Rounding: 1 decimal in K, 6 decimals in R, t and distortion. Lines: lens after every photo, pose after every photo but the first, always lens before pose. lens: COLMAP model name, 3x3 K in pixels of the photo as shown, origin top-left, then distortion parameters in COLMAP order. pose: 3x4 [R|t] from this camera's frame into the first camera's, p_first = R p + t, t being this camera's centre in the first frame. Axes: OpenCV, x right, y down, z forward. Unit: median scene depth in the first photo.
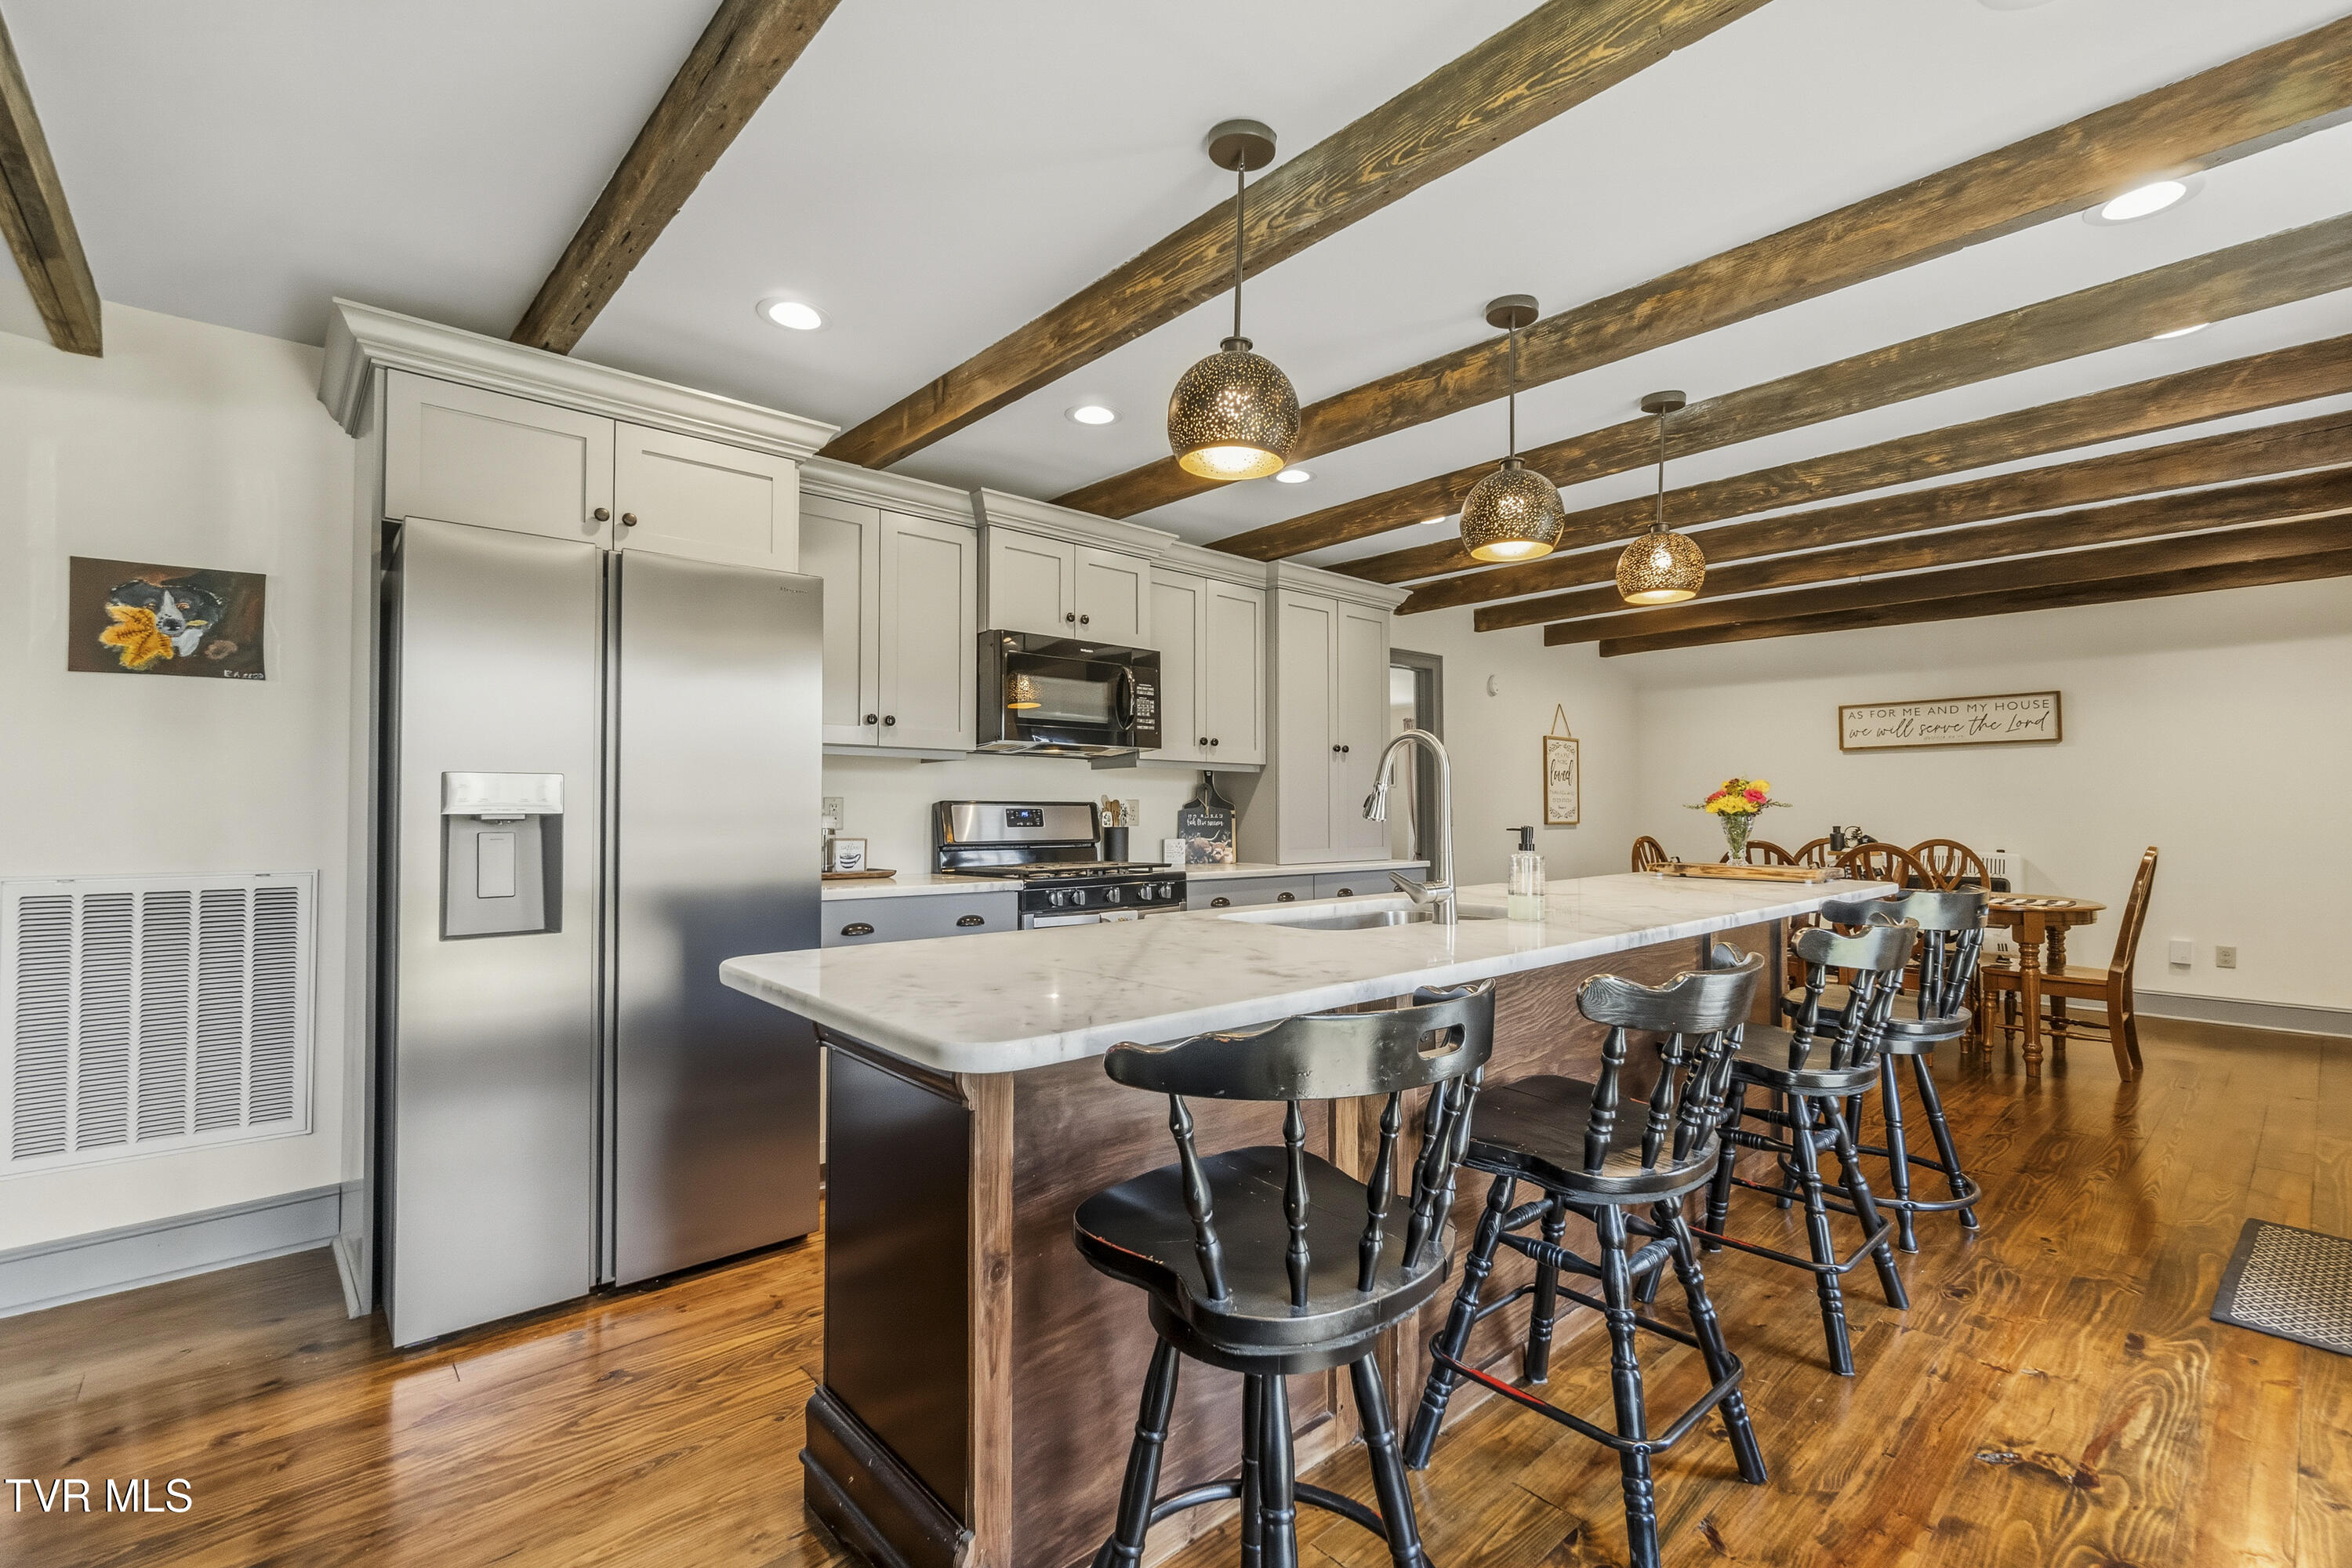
lens RADIAL K [[1029.9, 0, 1180.8], [0, 1029.9, 770.7], [0, 0, 1]] dist [-0.001670, -0.000177]
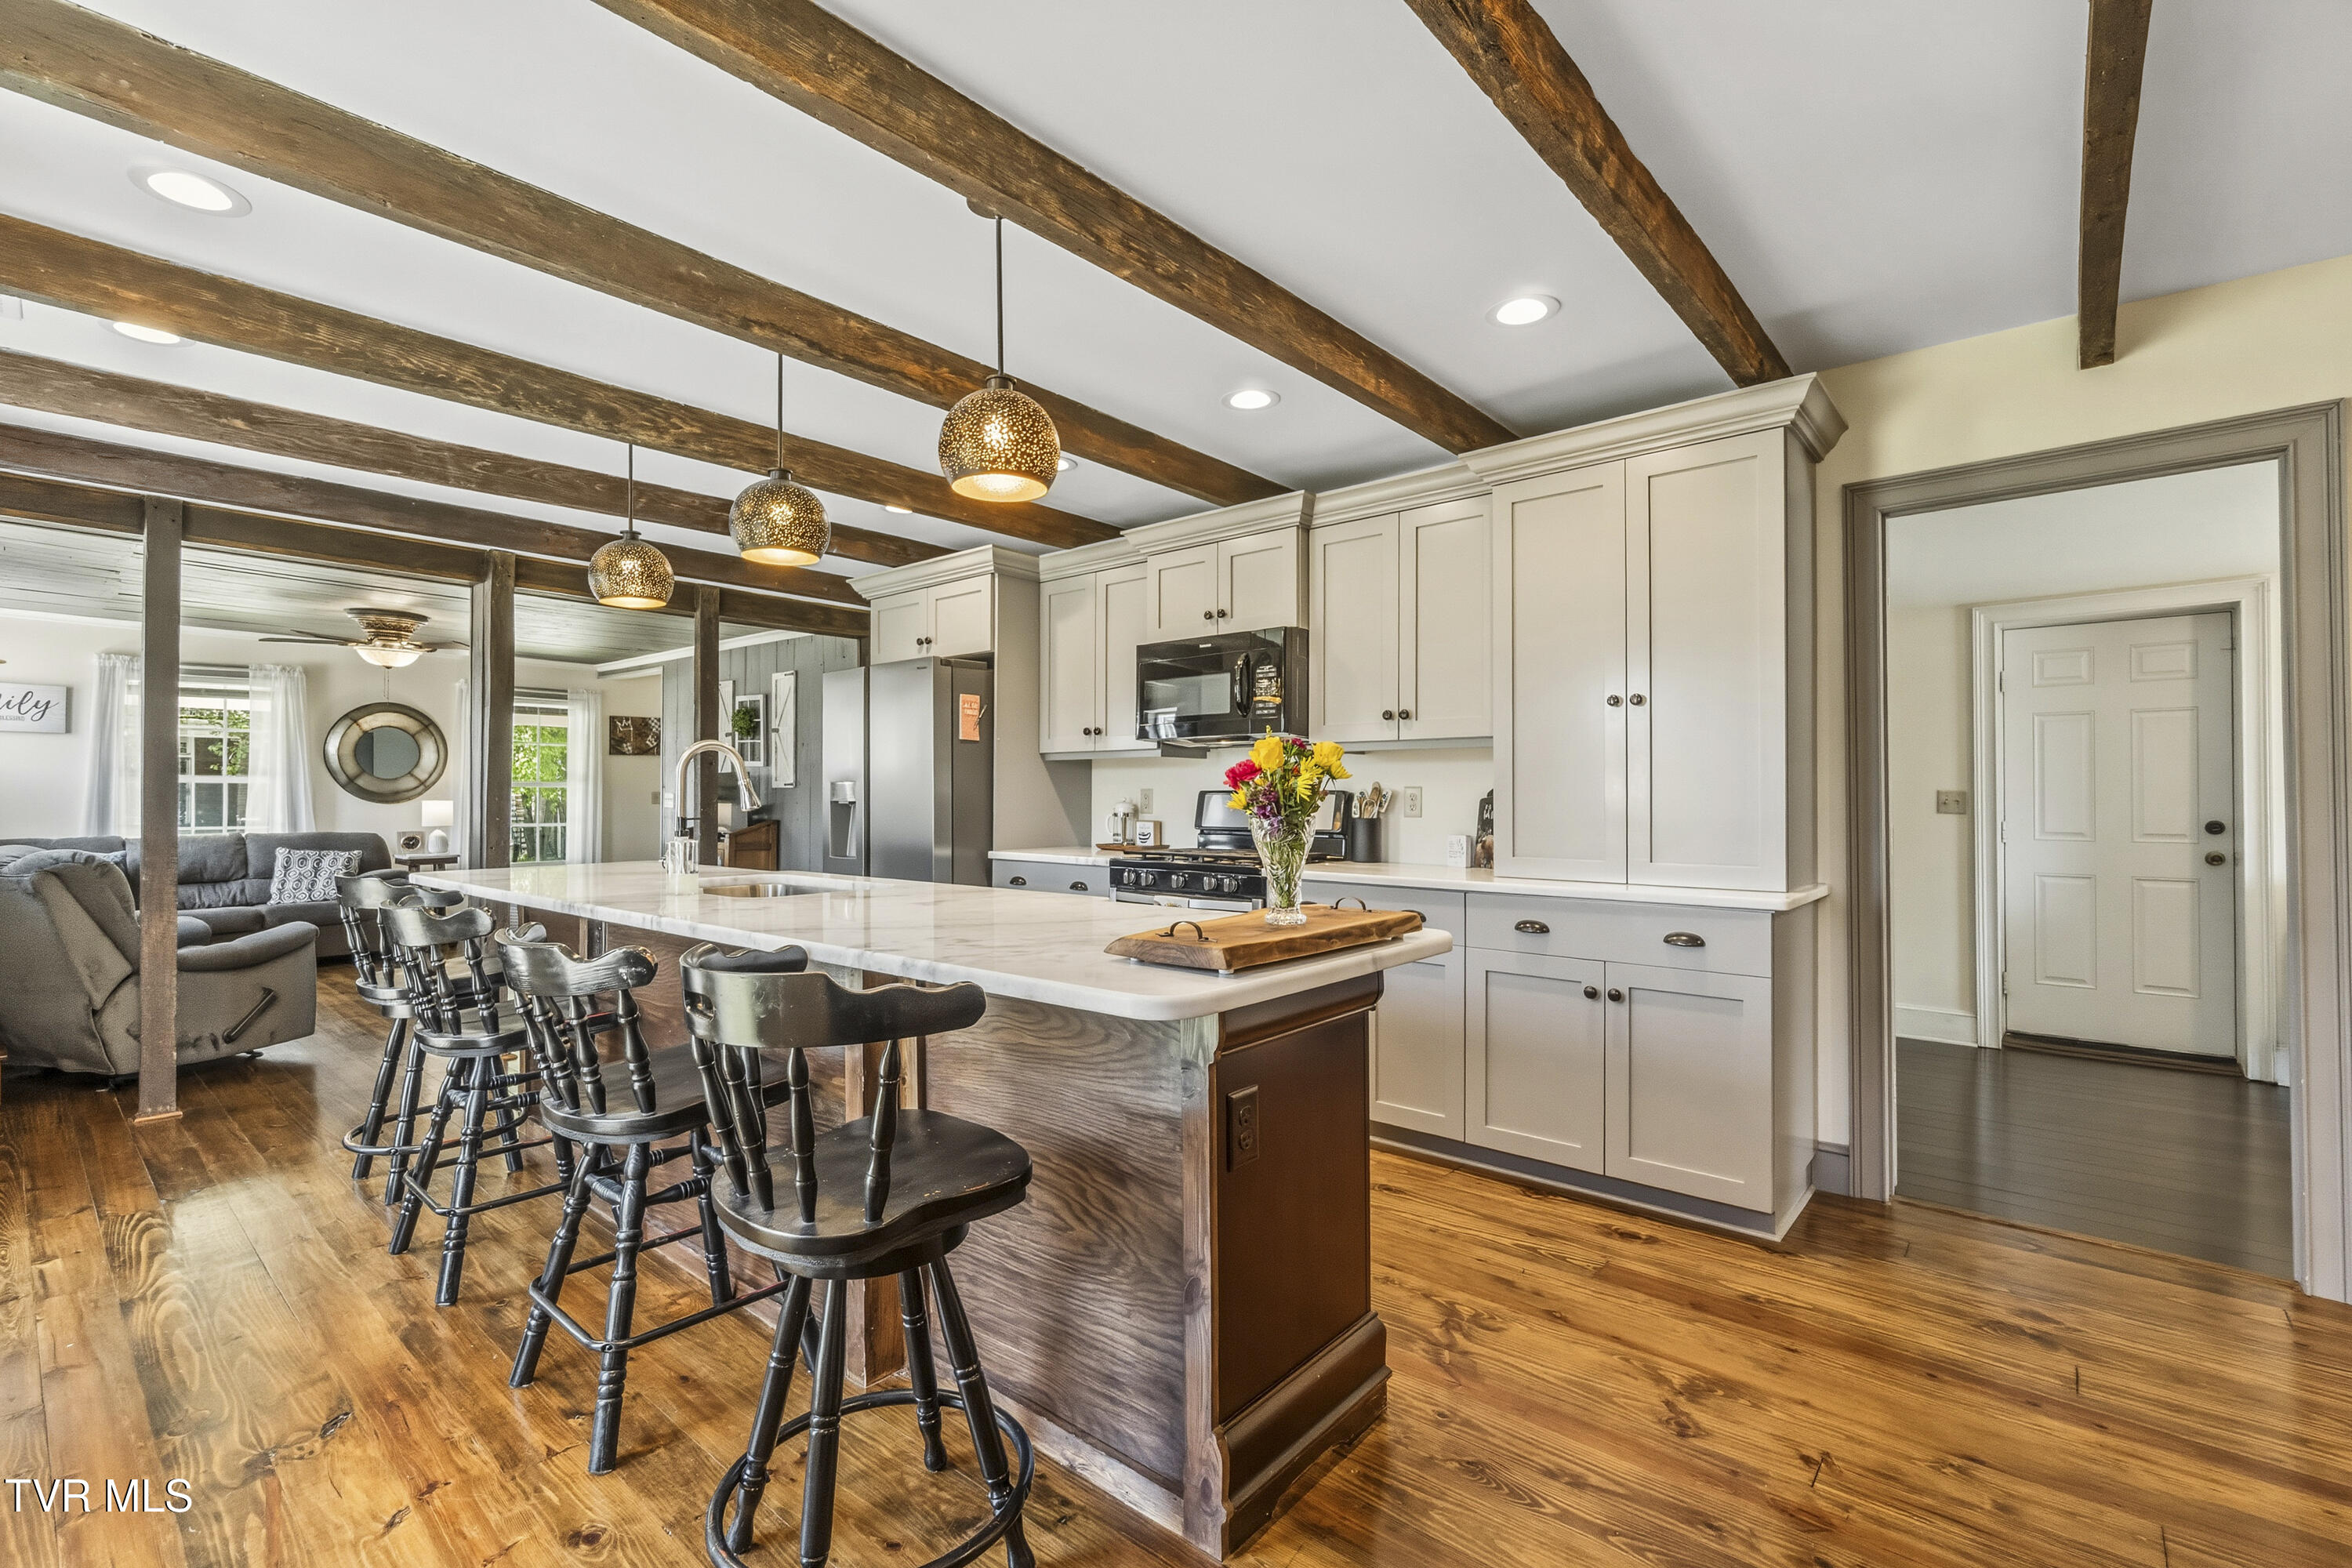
lens RADIAL K [[1026.5, 0, 1180.6], [0, 1026.5, 794.1], [0, 0, 1]] dist [-0.001305, -0.000267]
pose [[0.133156, -0.000750, -0.991095, 0.991712], [0.040134, 0.999184, 0.004636, 0.028641], [0.990282, -0.040394, 0.133078, 0.885979]]
